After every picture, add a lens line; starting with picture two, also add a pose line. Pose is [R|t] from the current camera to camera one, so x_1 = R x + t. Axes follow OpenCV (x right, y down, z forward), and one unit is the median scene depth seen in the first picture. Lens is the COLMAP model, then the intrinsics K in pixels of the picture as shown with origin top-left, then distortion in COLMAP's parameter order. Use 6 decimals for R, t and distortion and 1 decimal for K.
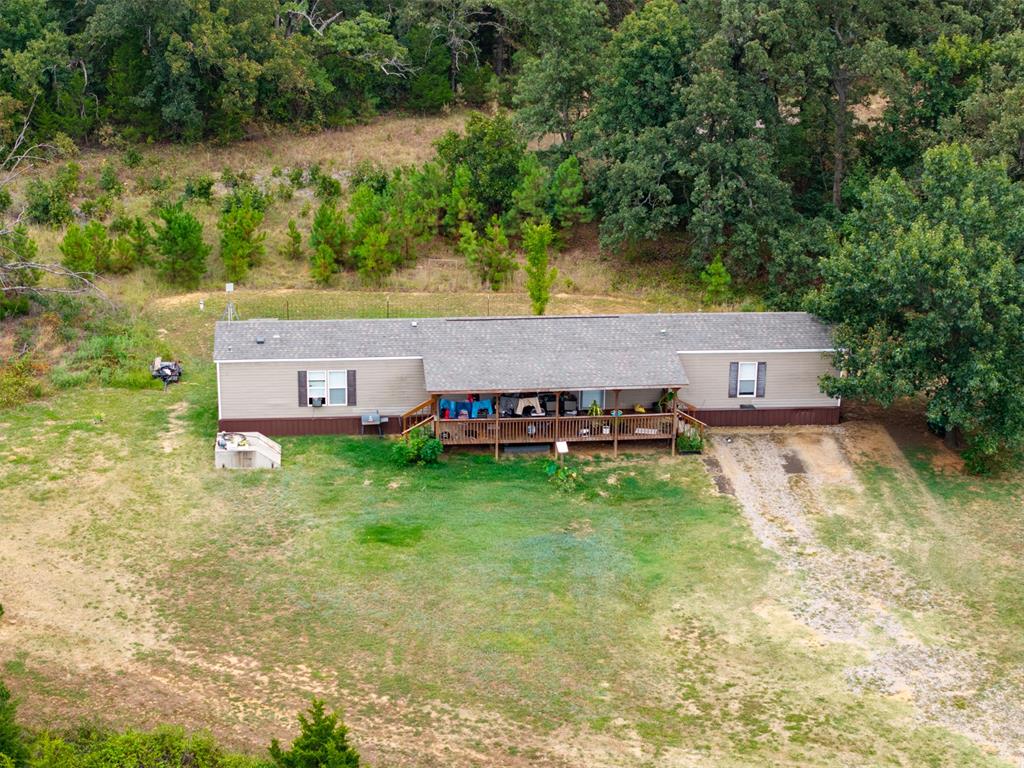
lens RADIAL K [[2030.8, 0, 505.4], [0, 2030.8, 381.4], [0, 0, 1]] dist [-0.124683, 0.000000]
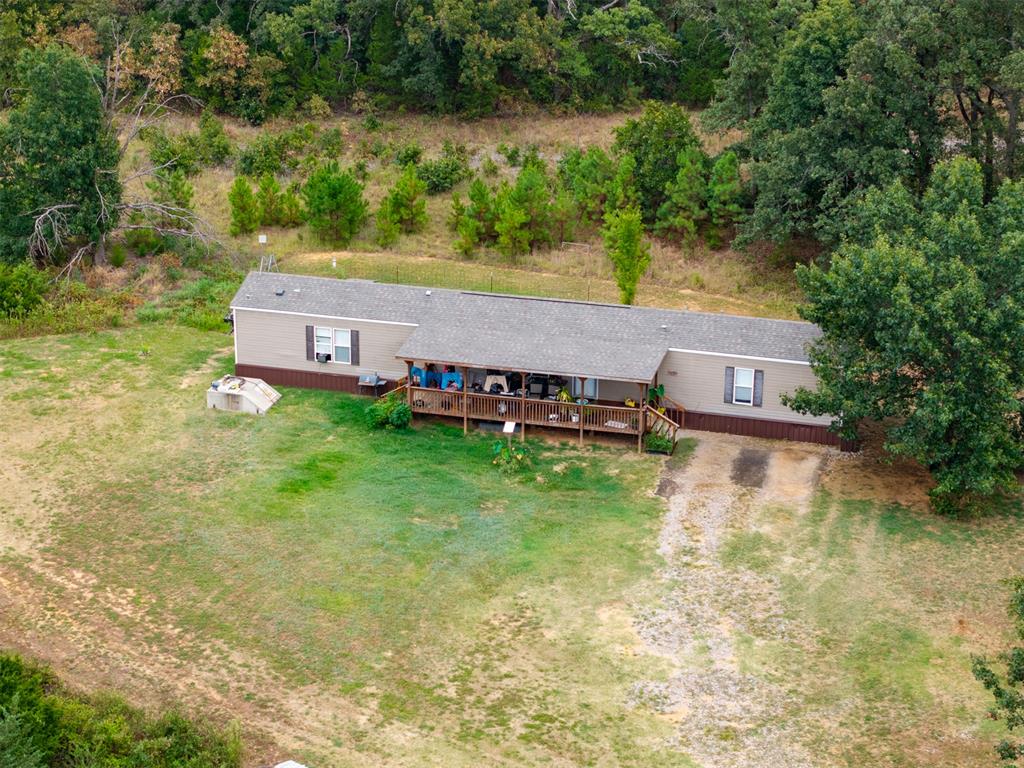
lens RADIAL K [[2030.8, 0, 511.4], [0, 2030.8, 387.1], [0, 0, 1]] dist [-0.124683, 0.000000]
pose [[0.939679, 0.118429, -0.320901, 0.329903], [-0.118981, 0.992734, 0.017965, -0.004919], [0.320697, 0.021300, 0.946942, 0.056422]]
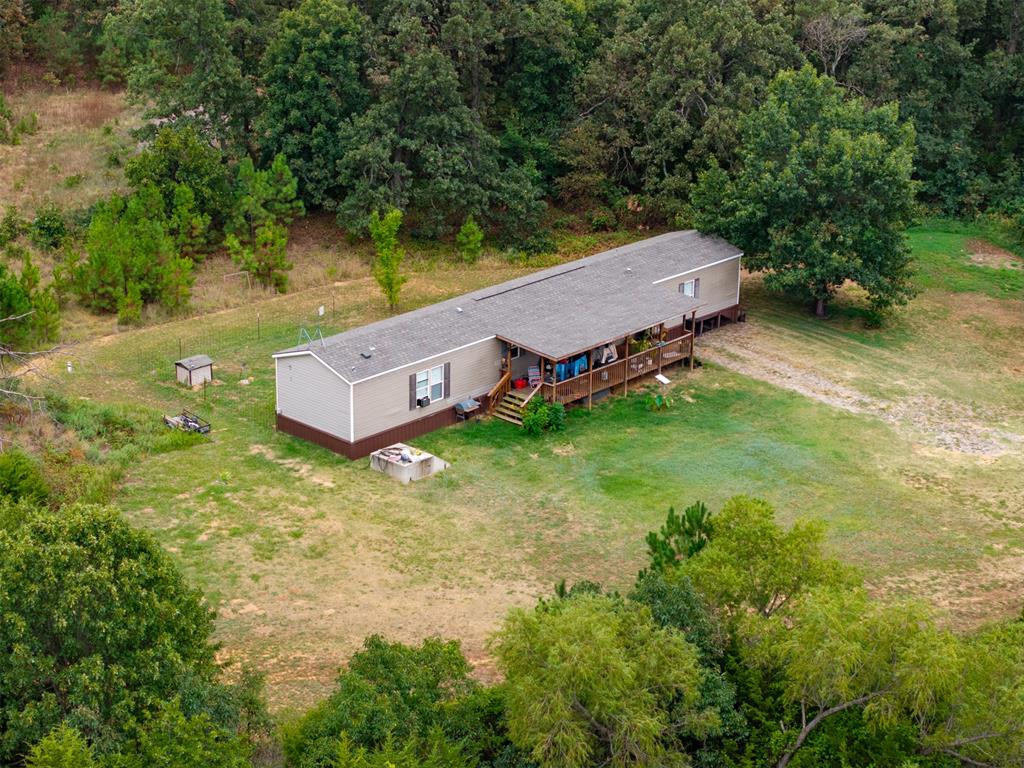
lens RADIAL K [[2030.8, 0, 512.8], [0, 2030.8, 382.9], [0, 0, 1]] dist [-0.124683, 0.000000]
pose [[0.737868, -0.231613, 0.633961, -0.704132], [0.228535, 0.969530, 0.088219, -0.078786], [-0.635077, 0.079788, 0.768317, 0.189921]]
